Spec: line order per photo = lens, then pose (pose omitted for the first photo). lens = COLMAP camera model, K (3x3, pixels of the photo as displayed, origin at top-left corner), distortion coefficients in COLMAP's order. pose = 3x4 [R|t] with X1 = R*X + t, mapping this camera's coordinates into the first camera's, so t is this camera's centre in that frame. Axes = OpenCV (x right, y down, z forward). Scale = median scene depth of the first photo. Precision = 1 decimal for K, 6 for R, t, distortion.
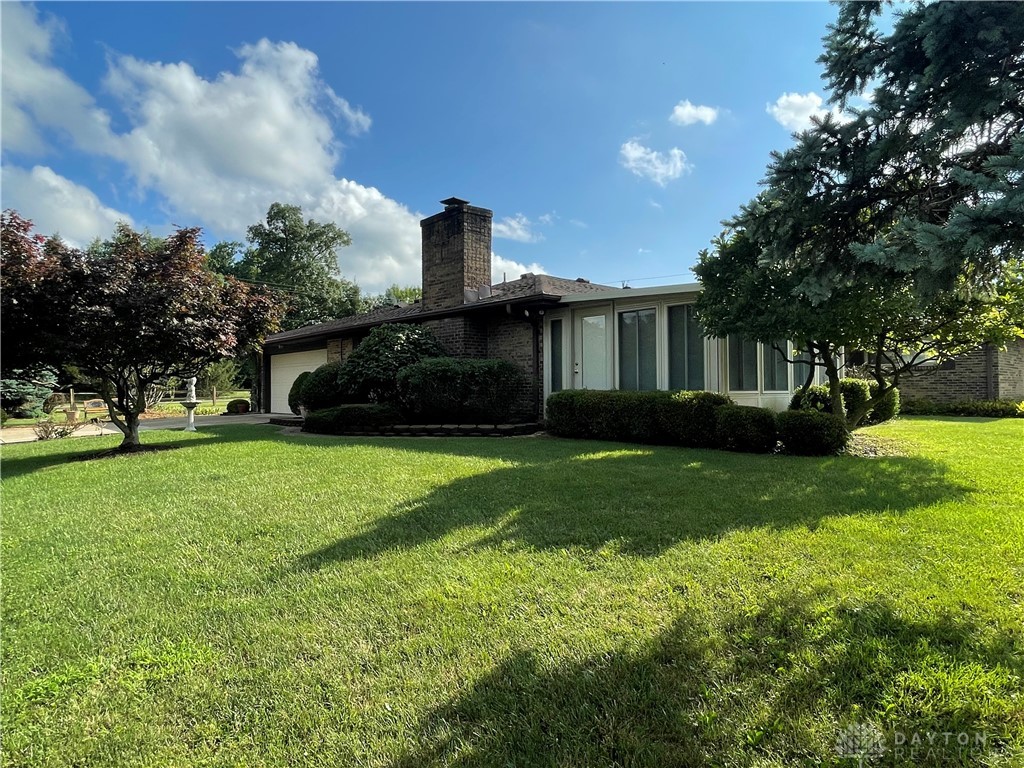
lens RADIAL K [[668.9, 0, 510.9], [0, 668.9, 385.9], [0, 0, 1]] dist [0.080405, -0.000081]
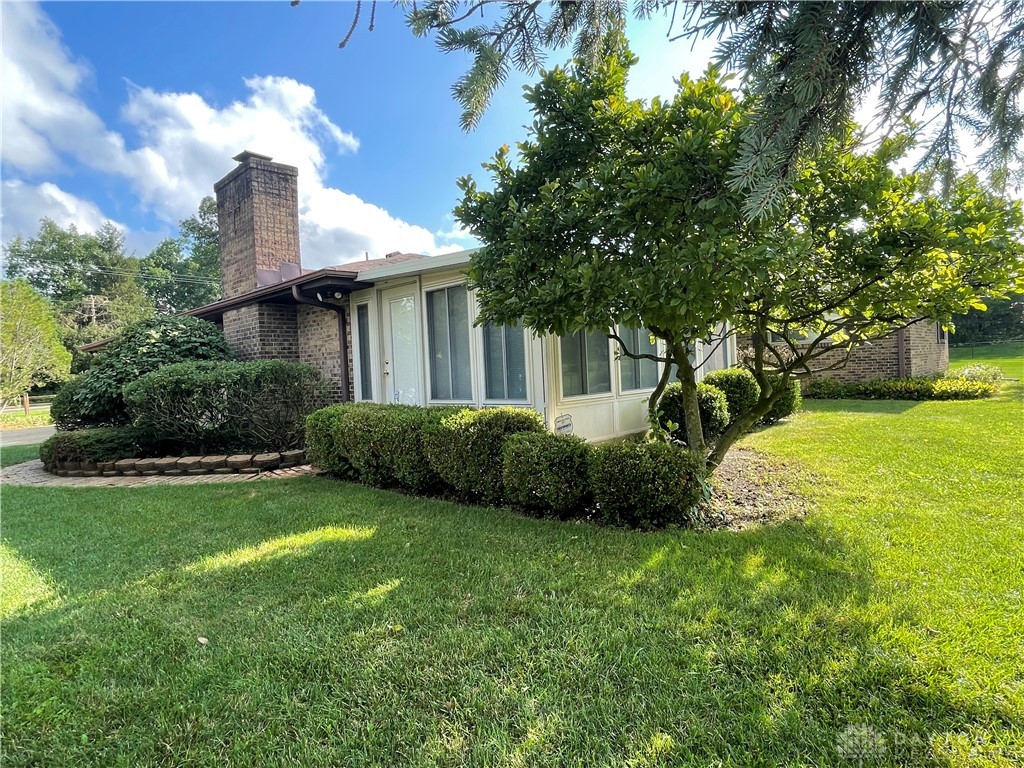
lens RADIAL K [[564.6, 0, 511.2], [0, 564.6, 382.9], [0, 0, 1]] dist [0.043105, 0.000470]
pose [[0.998775, -0.041140, 0.027483, 0.206734], [0.040078, 0.998469, 0.038127, -0.026734], [-0.029009, -0.036979, 0.998895, 0.338051]]
